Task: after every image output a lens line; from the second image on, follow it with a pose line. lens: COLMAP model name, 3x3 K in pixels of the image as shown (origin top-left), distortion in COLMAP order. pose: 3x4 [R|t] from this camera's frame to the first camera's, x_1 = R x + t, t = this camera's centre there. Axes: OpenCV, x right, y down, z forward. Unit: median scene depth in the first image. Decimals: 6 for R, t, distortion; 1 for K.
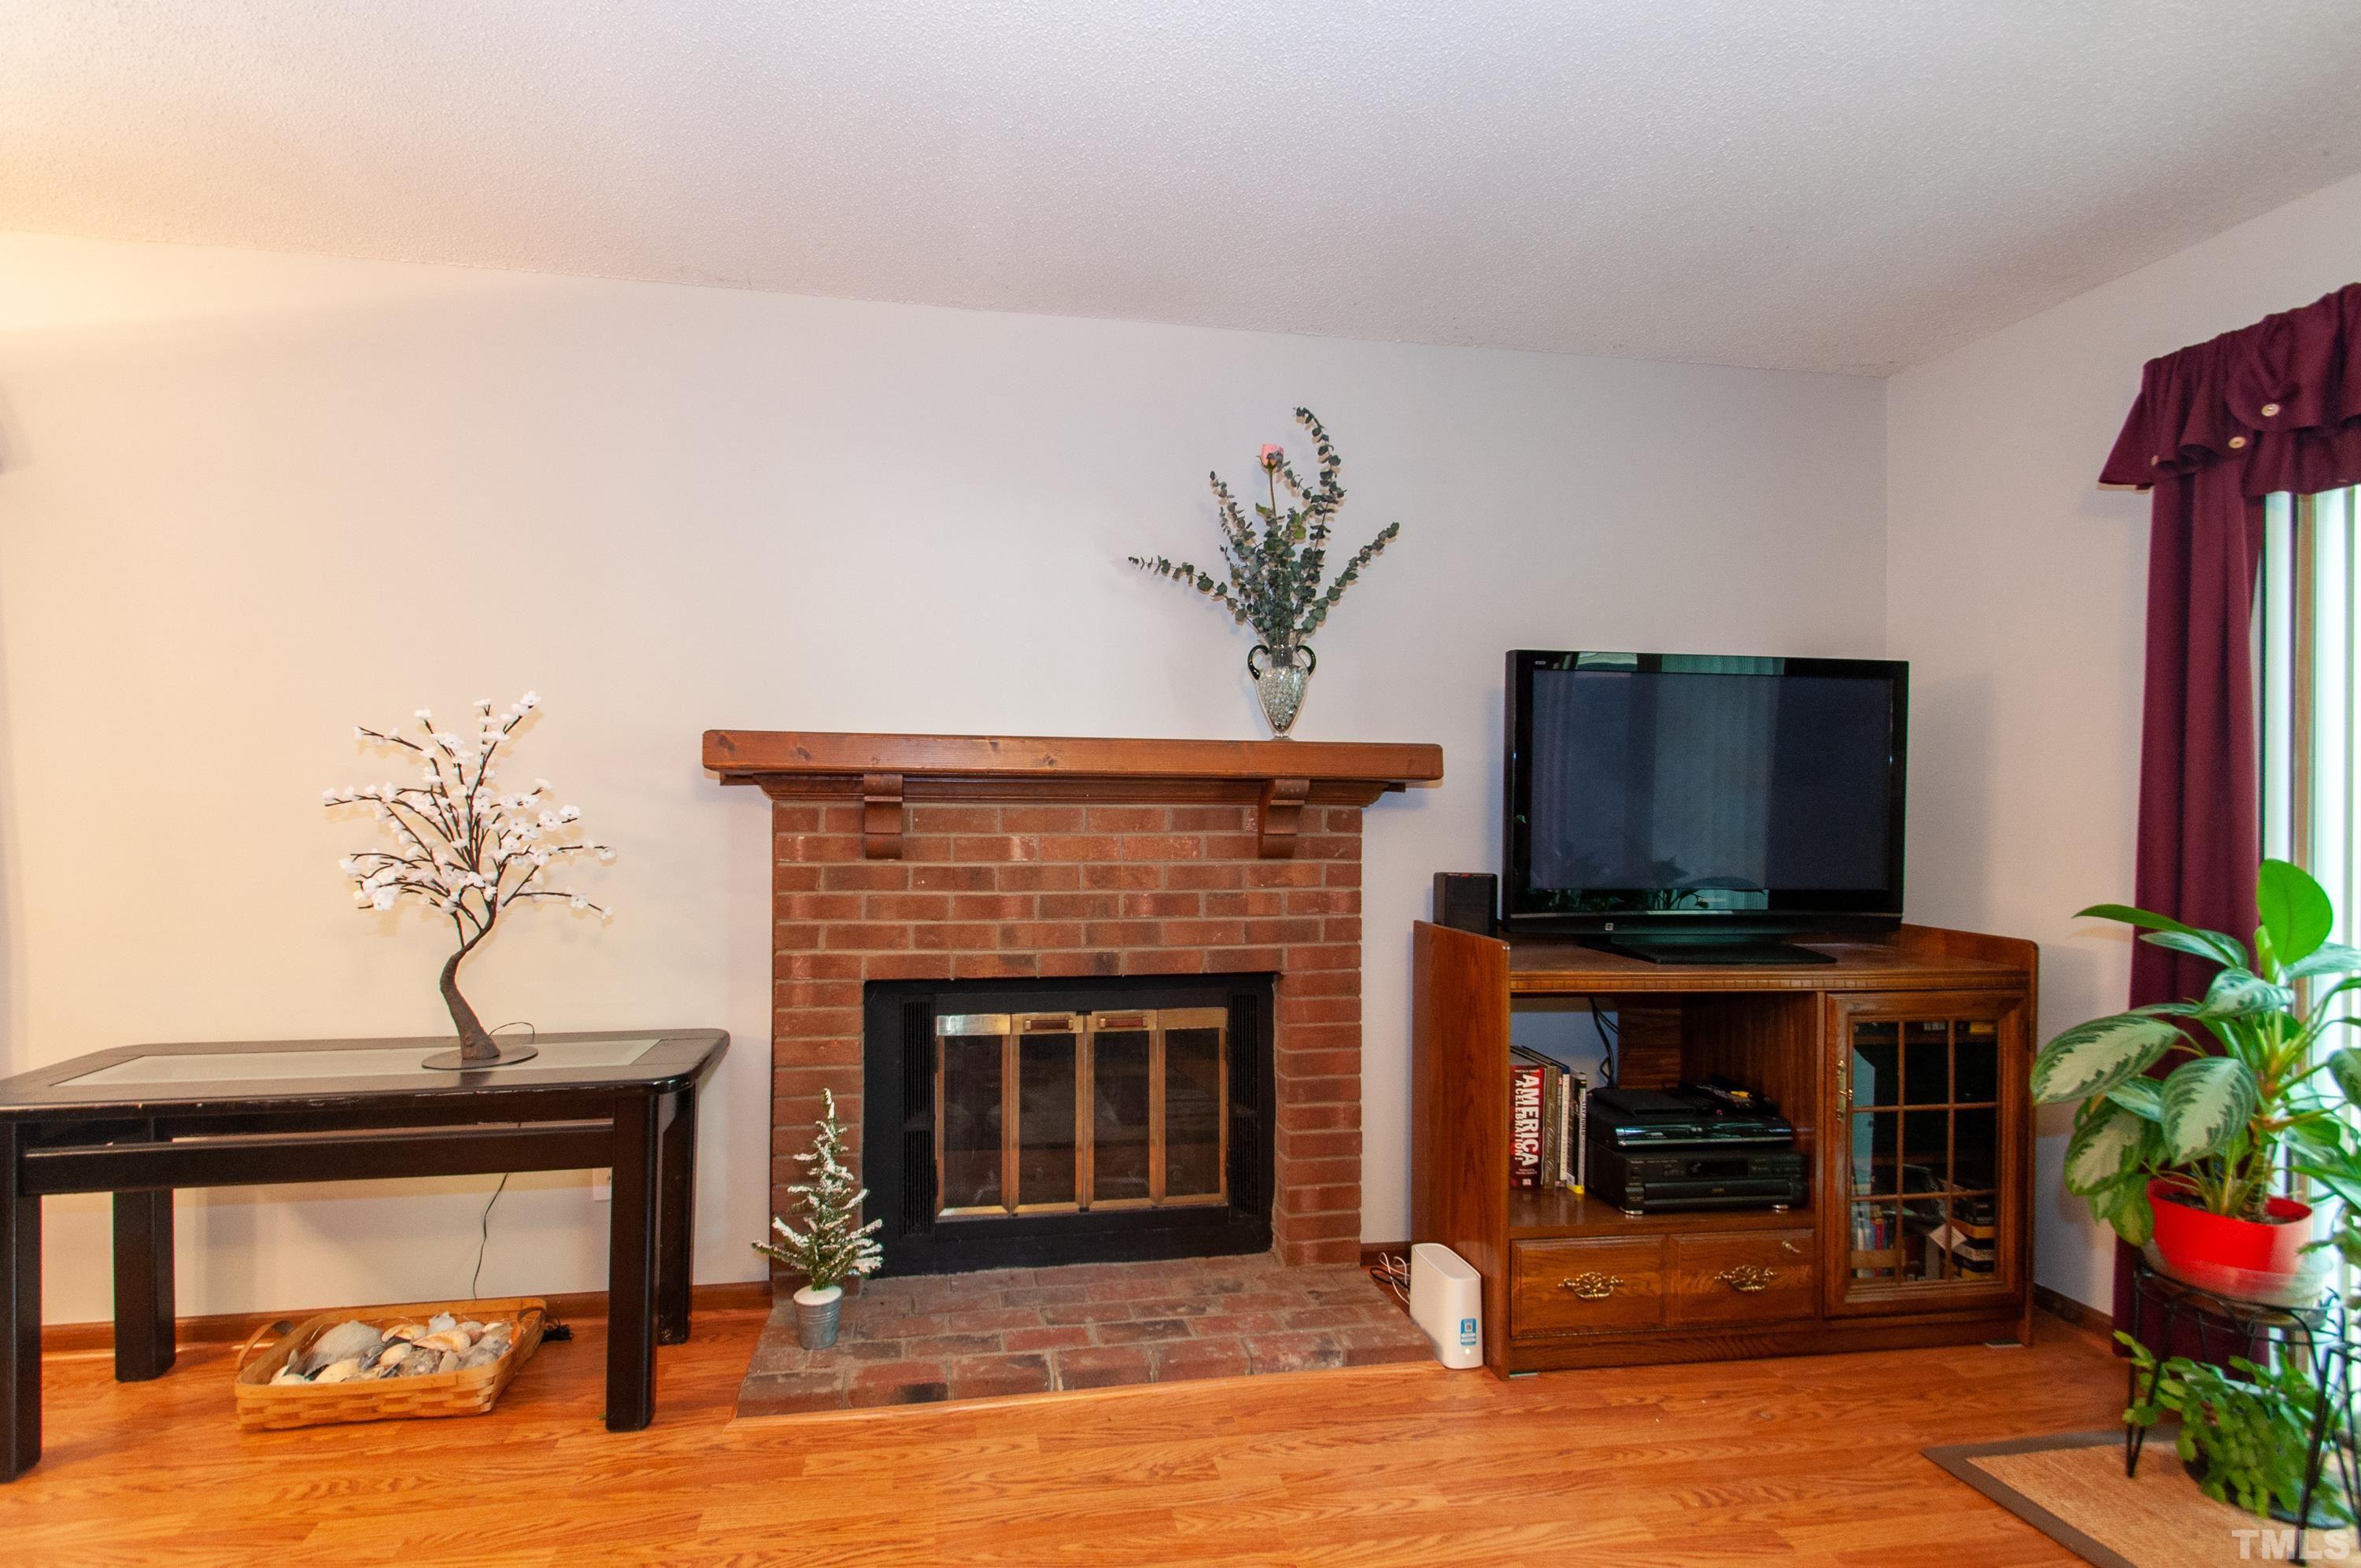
lens RADIAL K [[1062.7, 0, 1120.5], [0, 1062.7, 810.4], [0, 0, 1]] dist [0.001280, -0.000225]
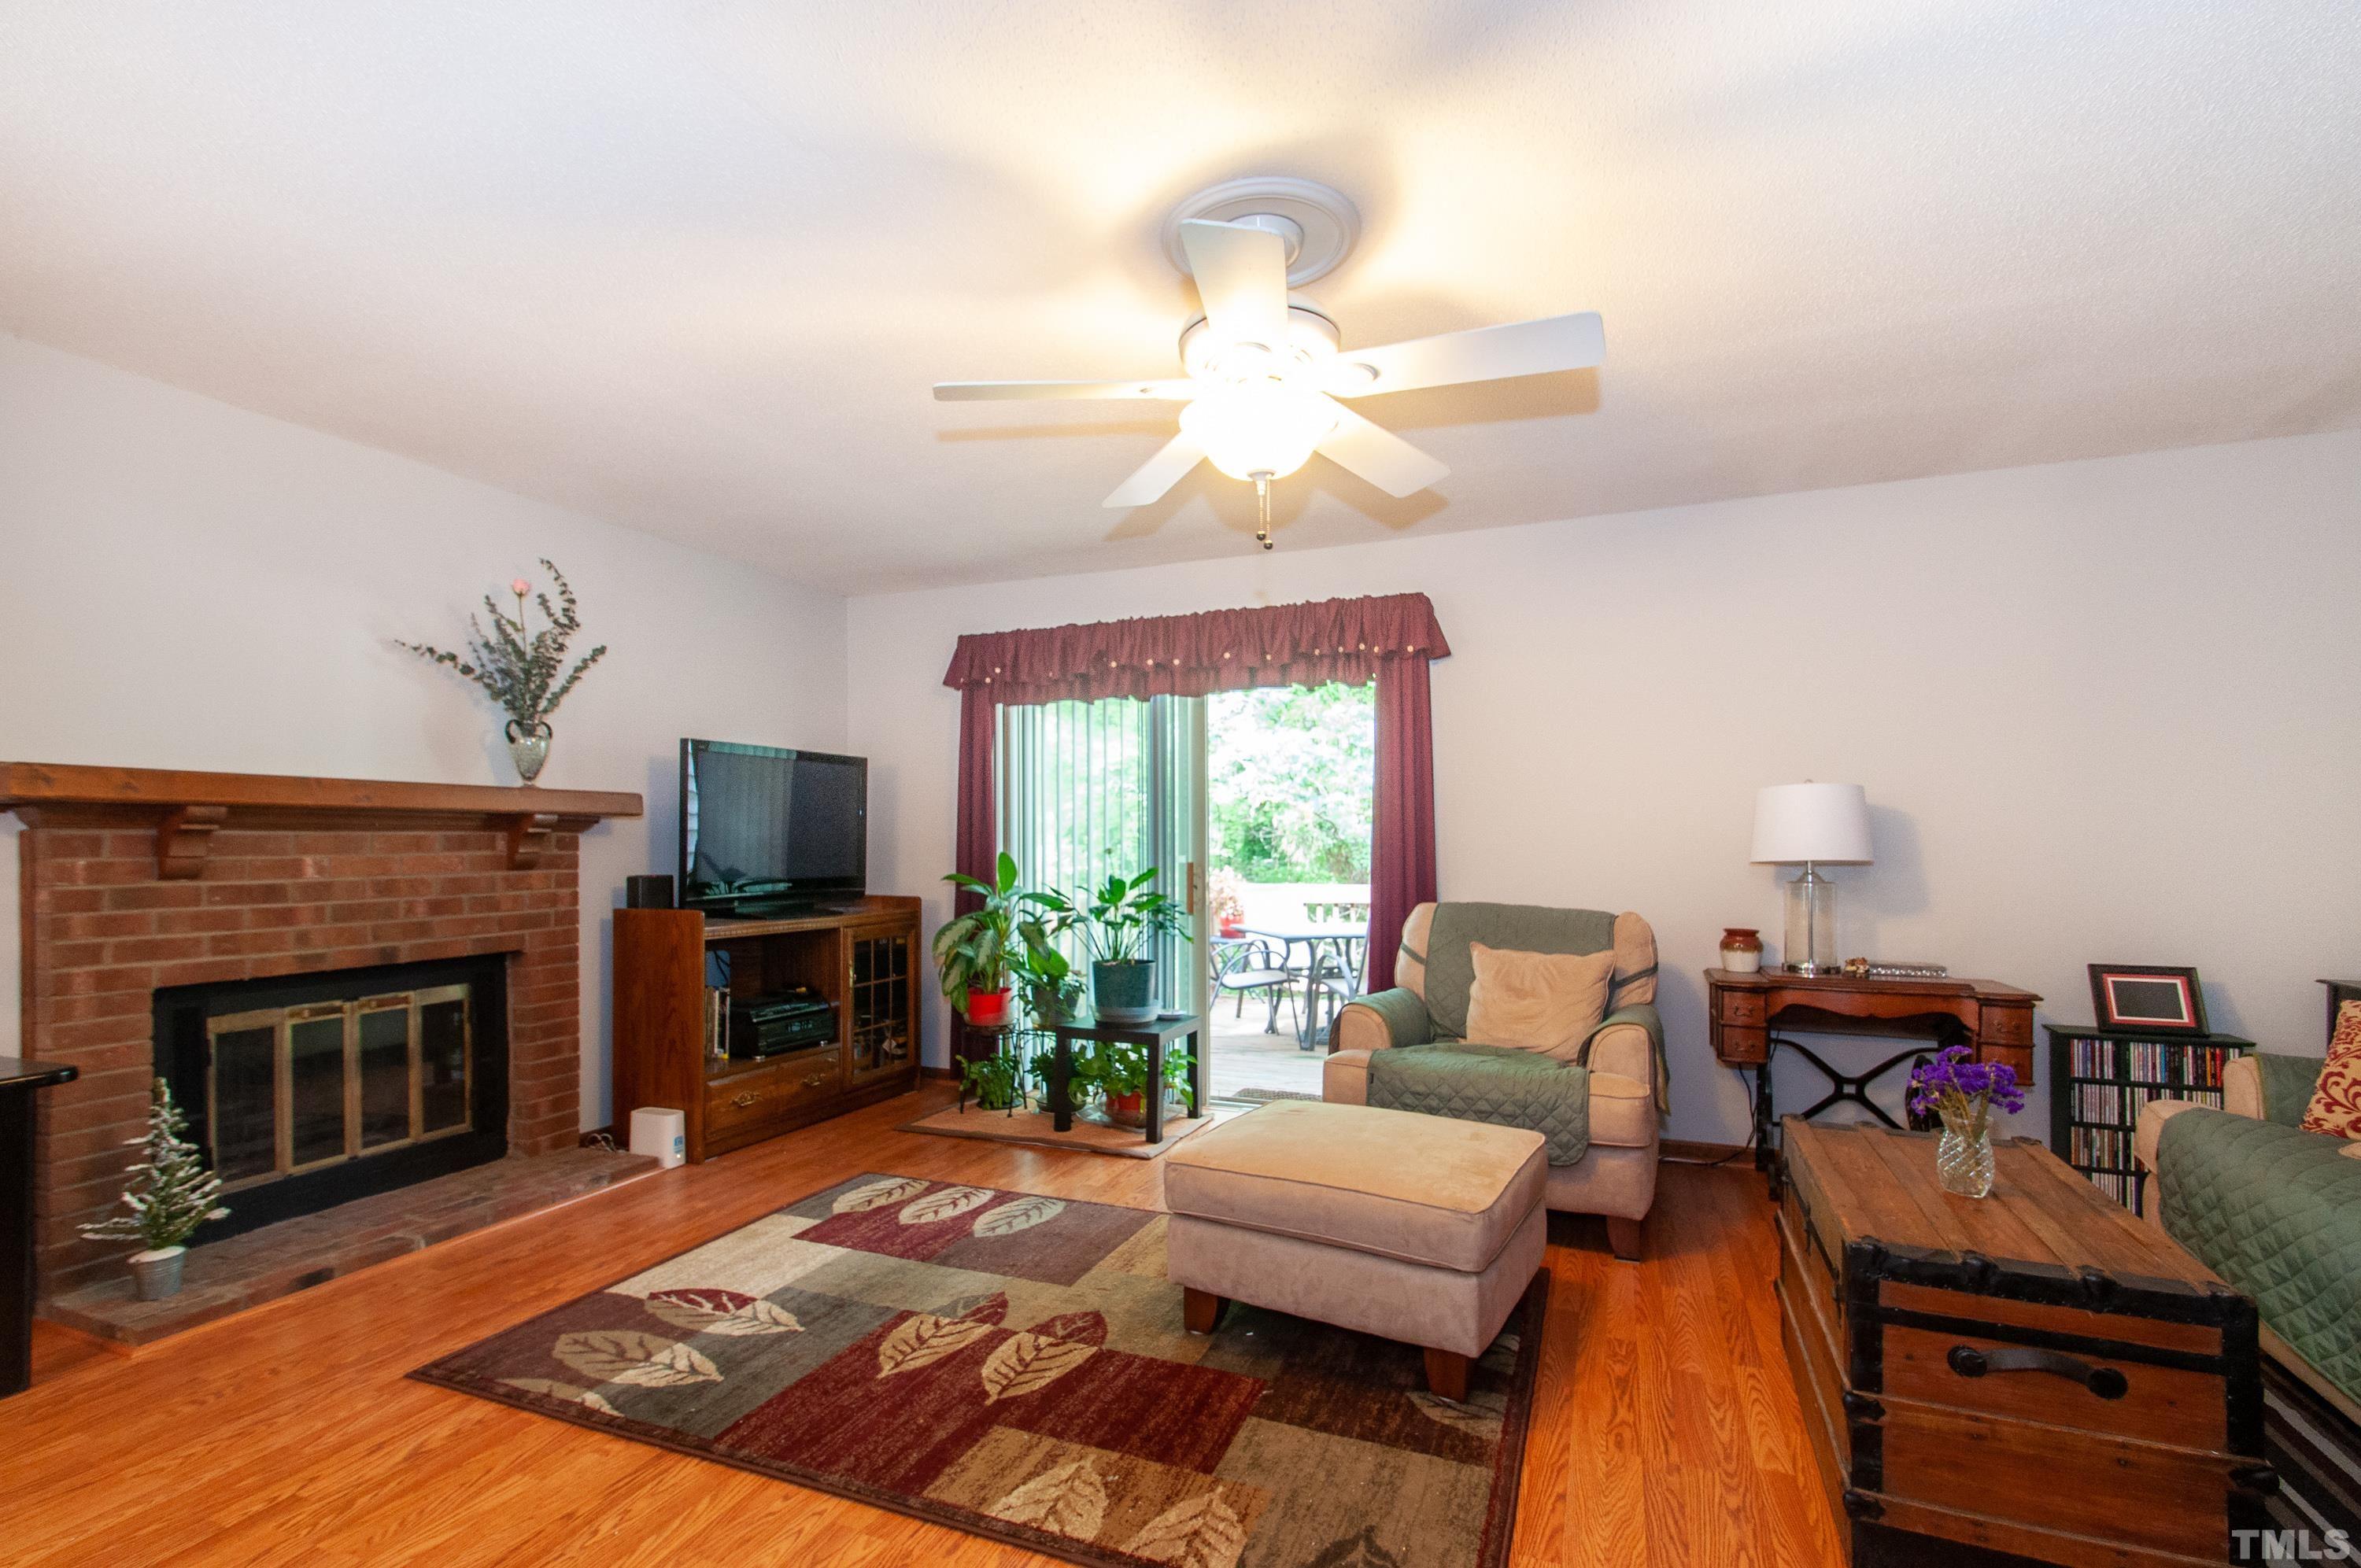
lens RADIAL K [[1056.7, 0, 1181.3], [0, 1056.7, 816.2], [0, 0, 1]] dist [0.000413, -0.000287]
pose [[0.521899, 0.011294, 0.852933, -0.618061], [0.008282, 0.999798, -0.018306, 0.007188], [-0.852967, 0.016618, 0.521700, -0.501577]]
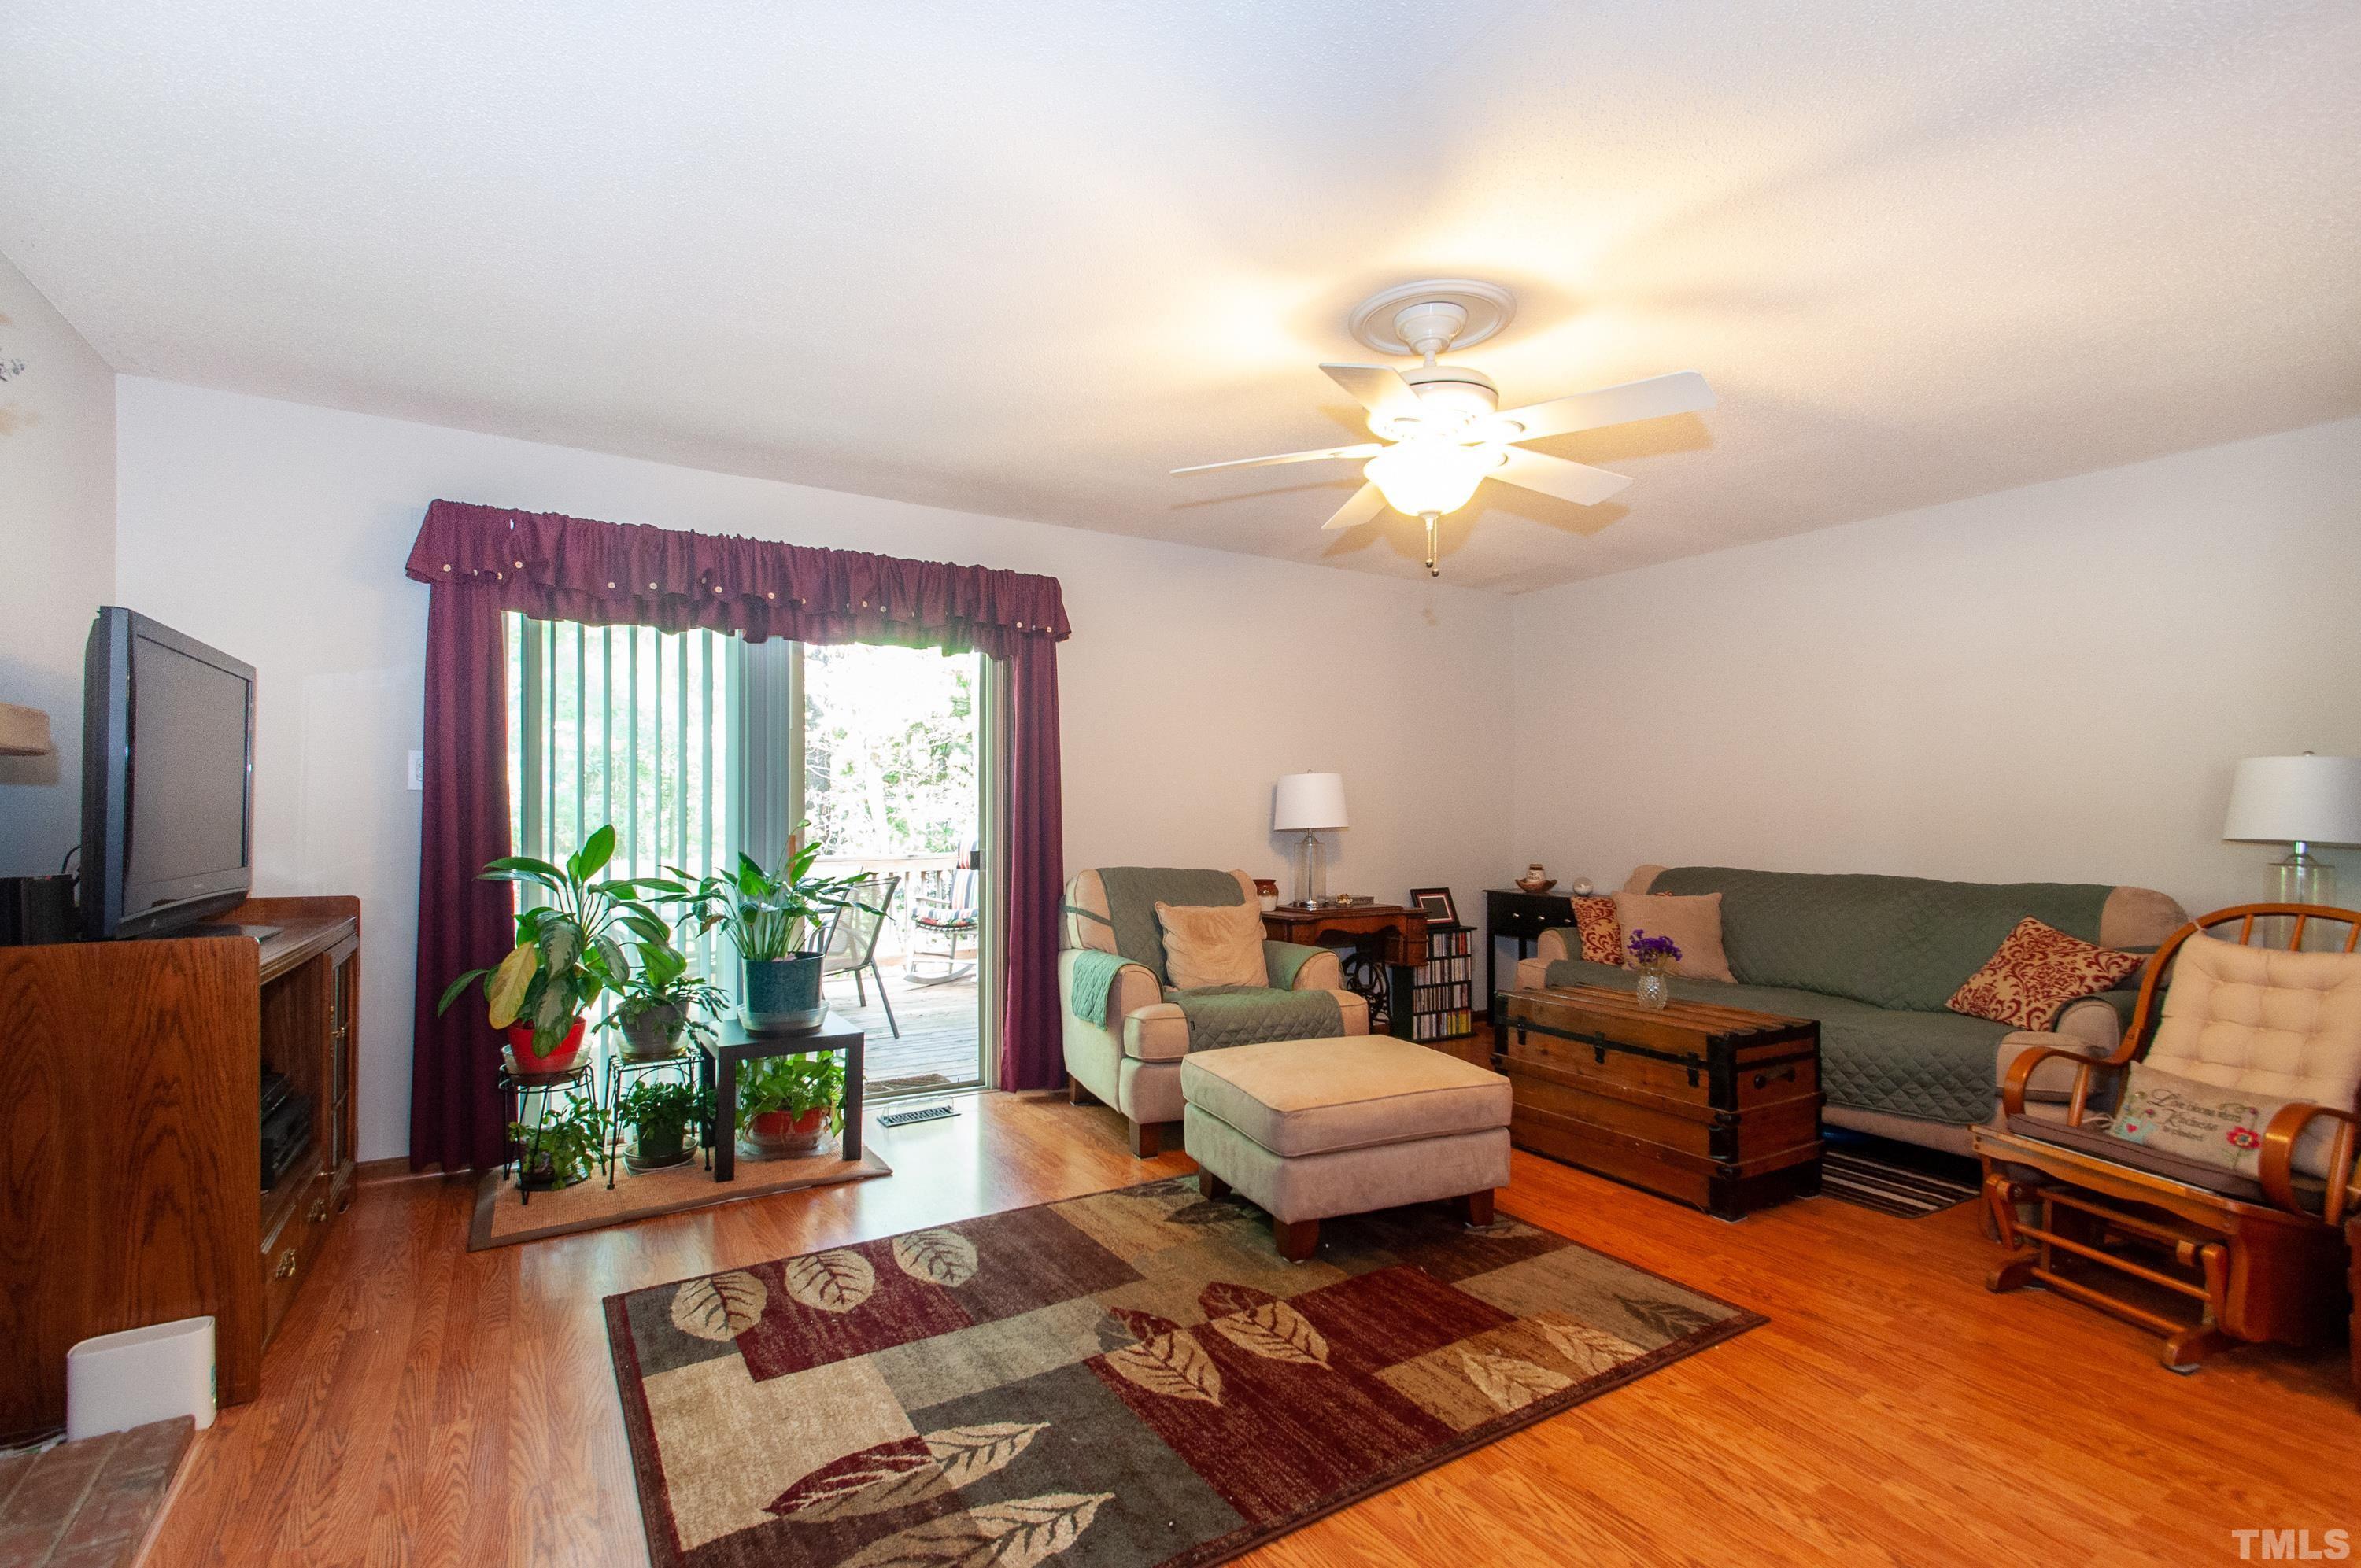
lens RADIAL K [[1077.0, 0, 1180.5], [0, 1077.0, 784.0], [0, 0, 1]] dist [-0.000367, -0.000120]
pose [[-0.383529, 0.012638, 0.923442, -0.741181], [-0.005128, 0.999862, -0.015814, -0.000131], [-0.923514, -0.010801, -0.383412, 0.538117]]
